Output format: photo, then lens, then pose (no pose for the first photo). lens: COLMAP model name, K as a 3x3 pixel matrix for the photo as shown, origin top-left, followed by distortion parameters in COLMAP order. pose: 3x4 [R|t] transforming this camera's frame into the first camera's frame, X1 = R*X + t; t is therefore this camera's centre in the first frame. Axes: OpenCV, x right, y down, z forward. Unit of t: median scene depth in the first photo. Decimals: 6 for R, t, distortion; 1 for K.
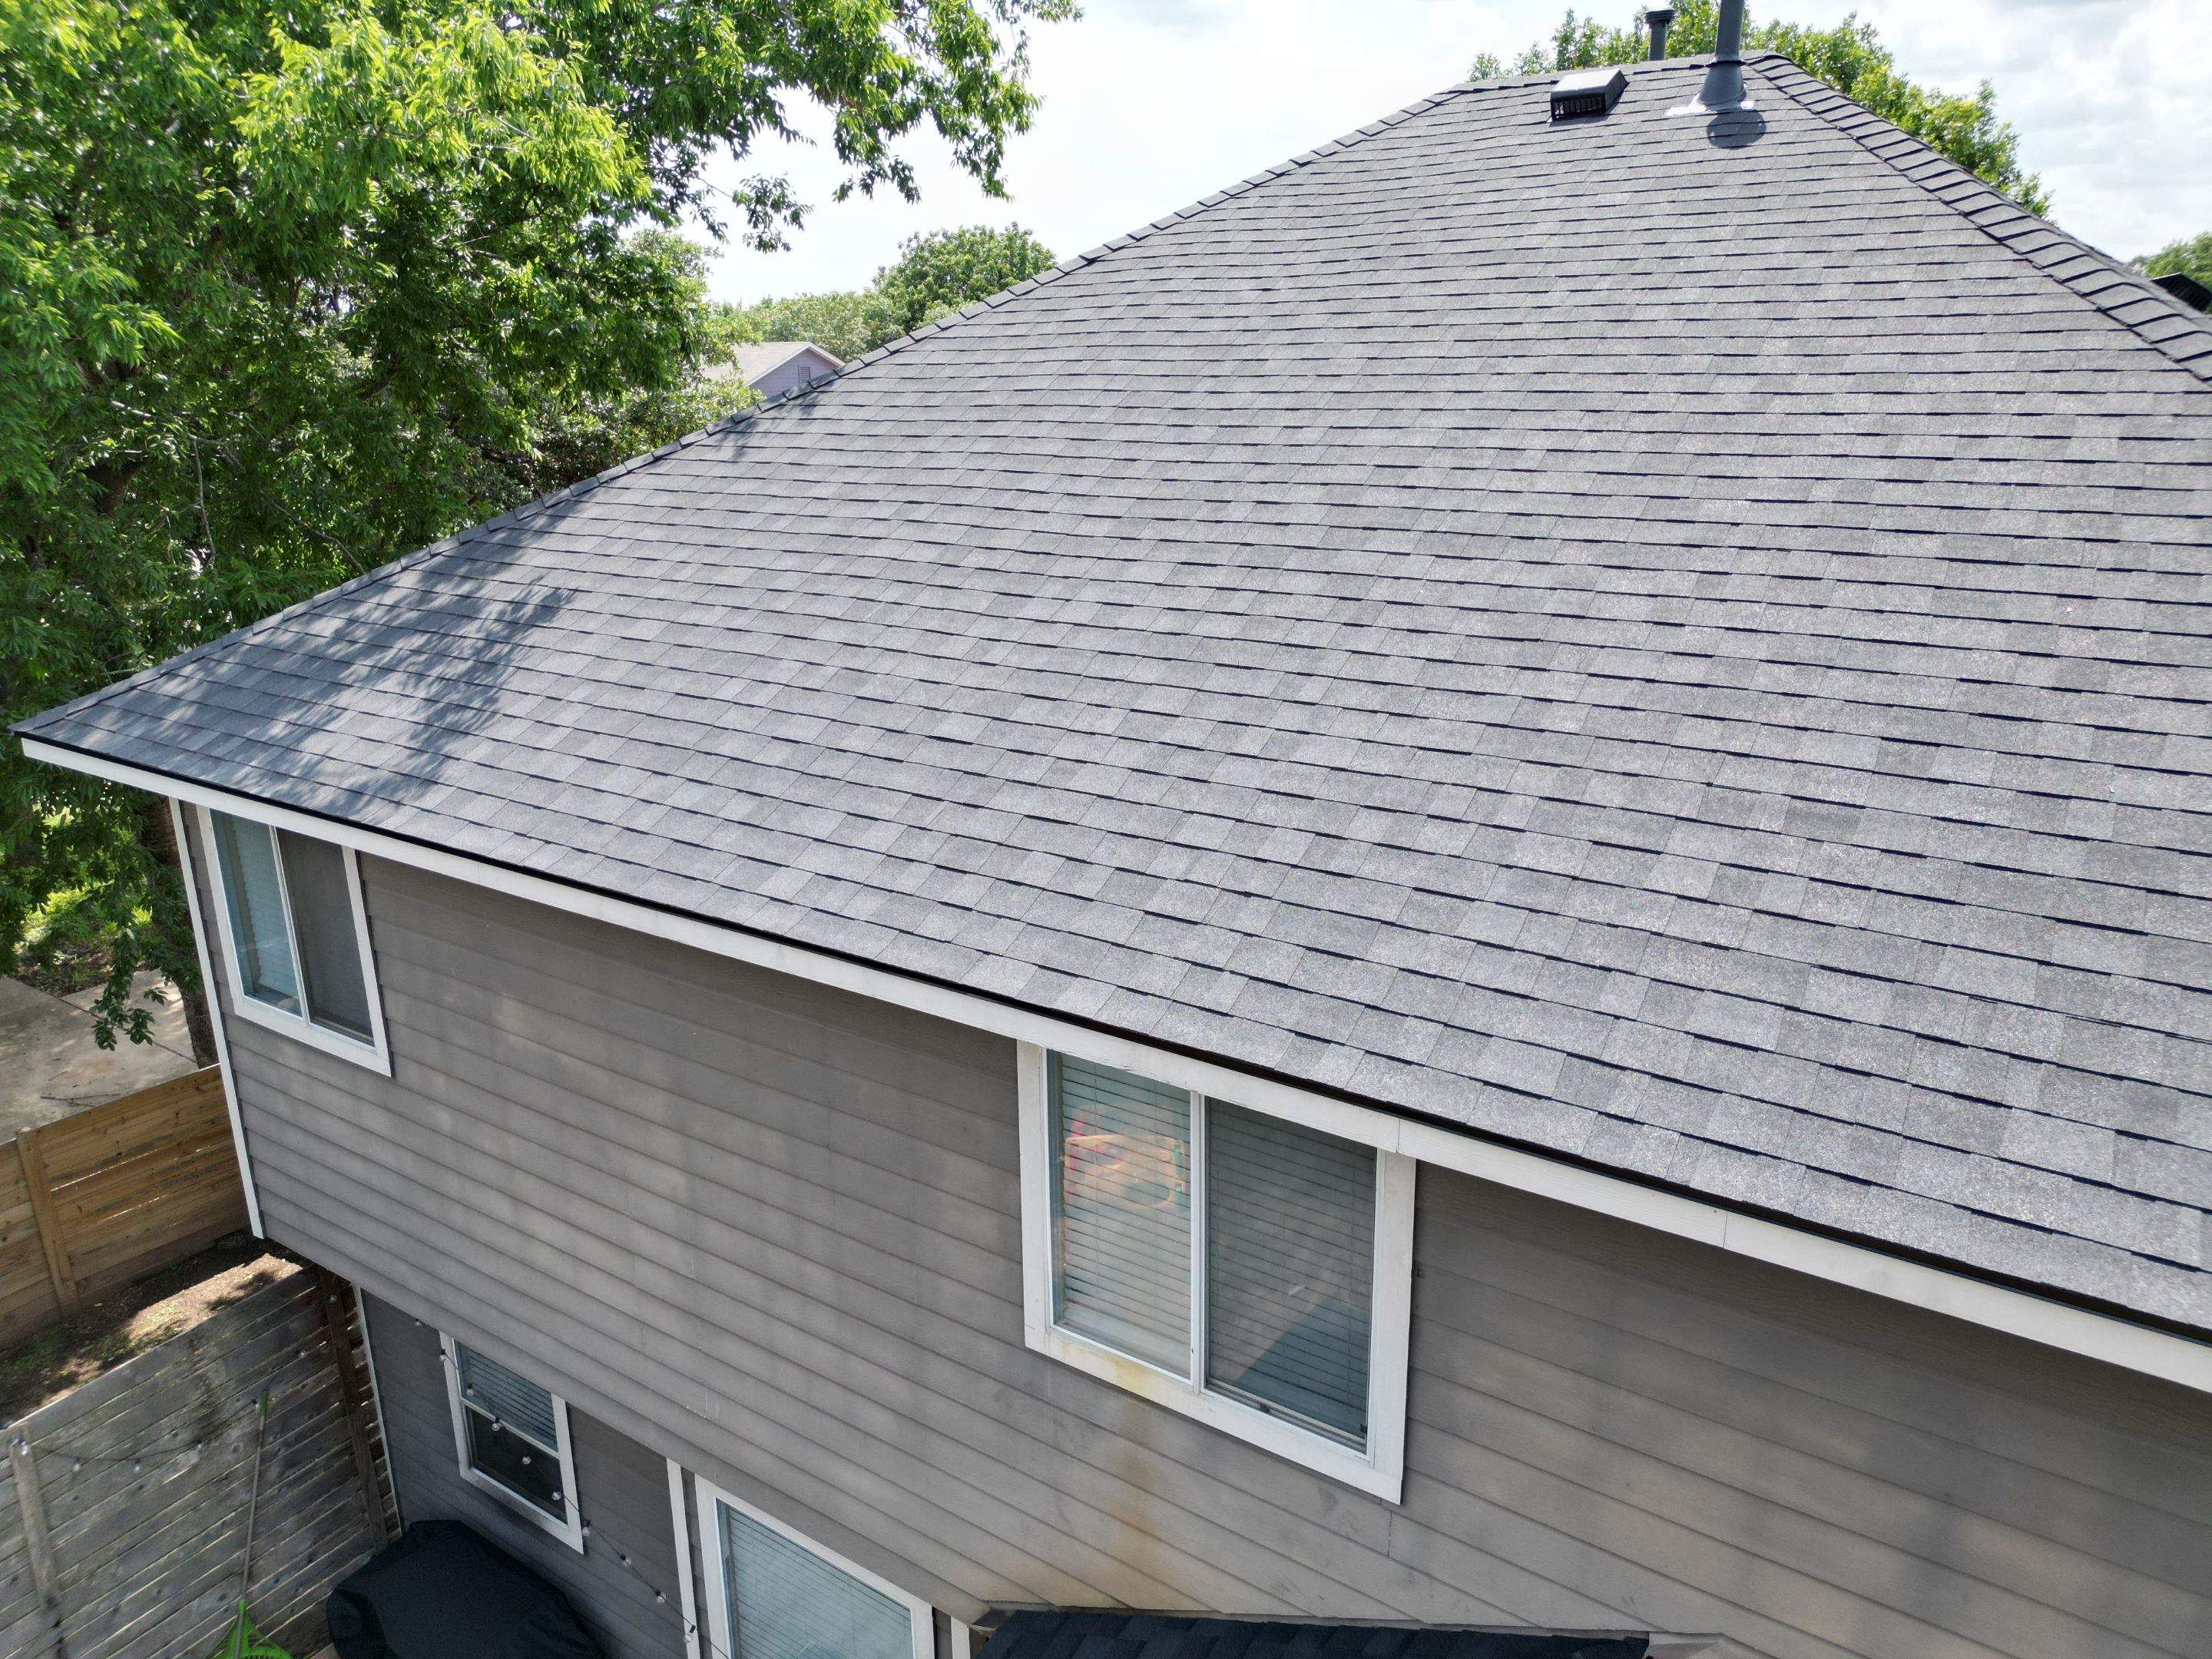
lens RADIAL K [[1548.7, 0, 1101.6], [0, 1548.7, 833.2], [0, 0, 1]] dist [0.069452, -0.071619]
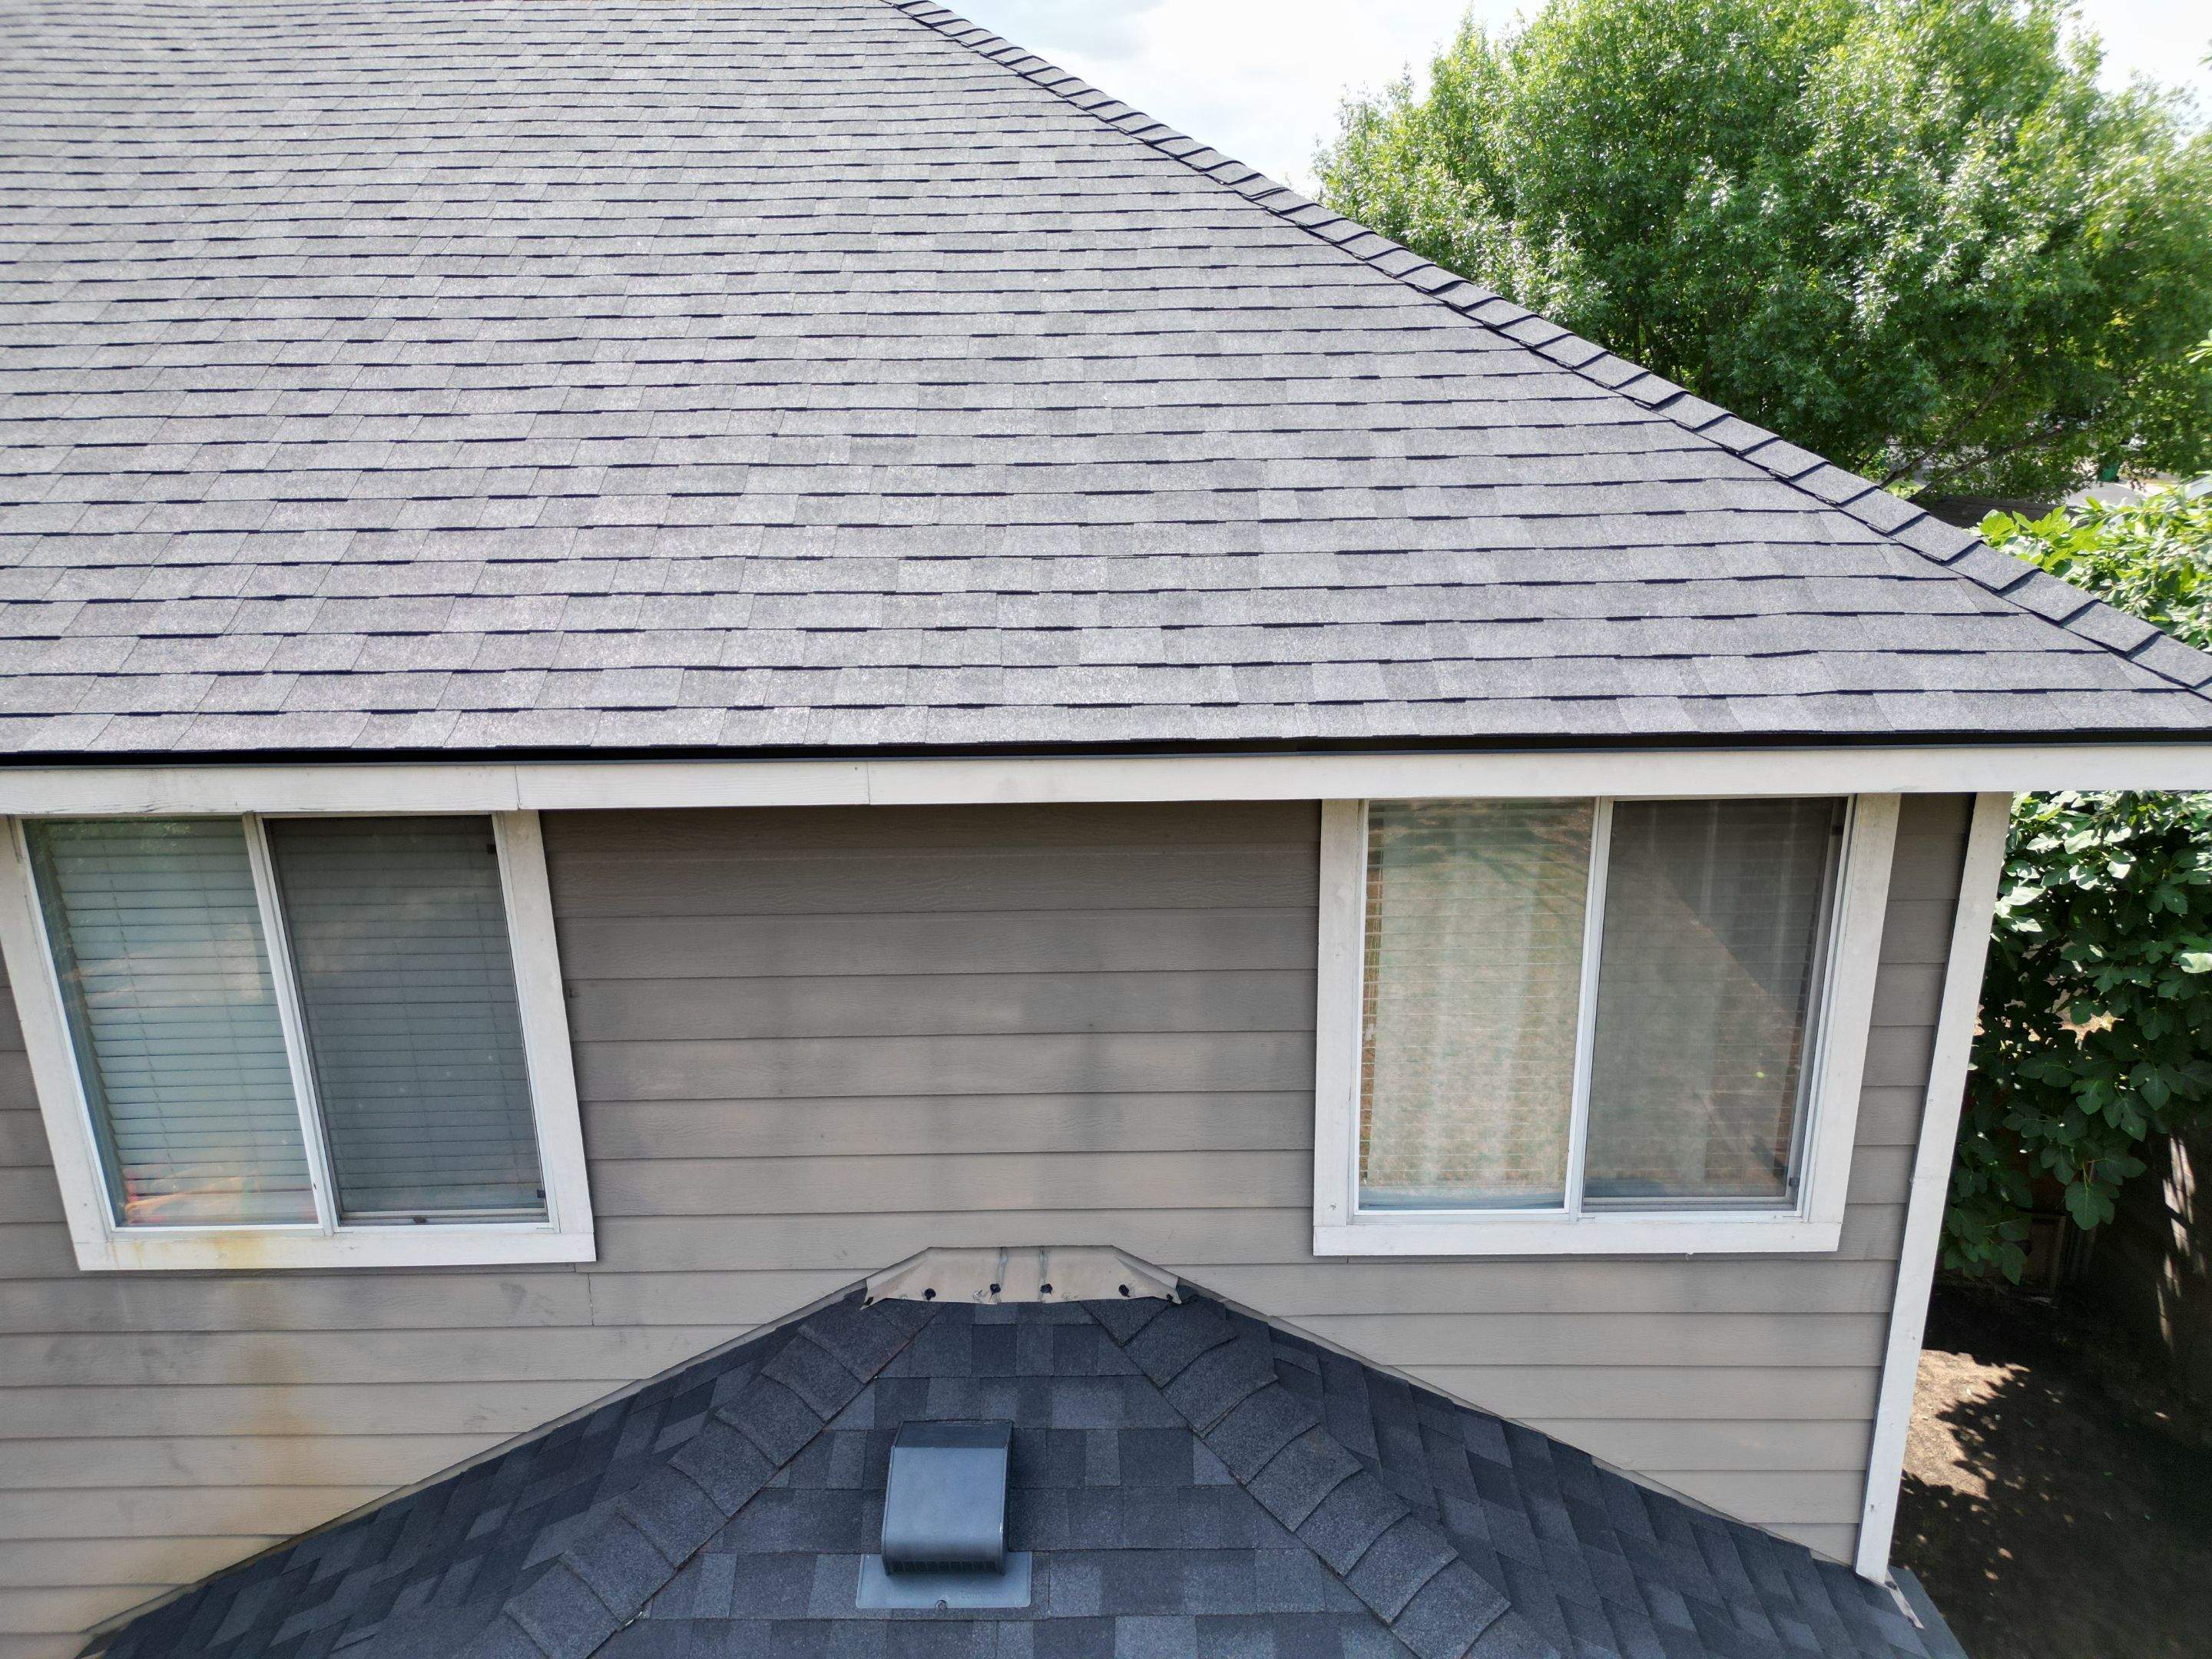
lens RADIAL K [[1550.1, 0, 1100.7], [0, 1550.1, 832.5], [0, 0, 1]] dist [0.073001, -0.074980]
pose [[0.829813, -0.167899, 0.532185, -0.009436], [0.170501, 0.984343, 0.044695, 0.185174], [-0.531357, 0.053649, 0.845447, 0.055243]]
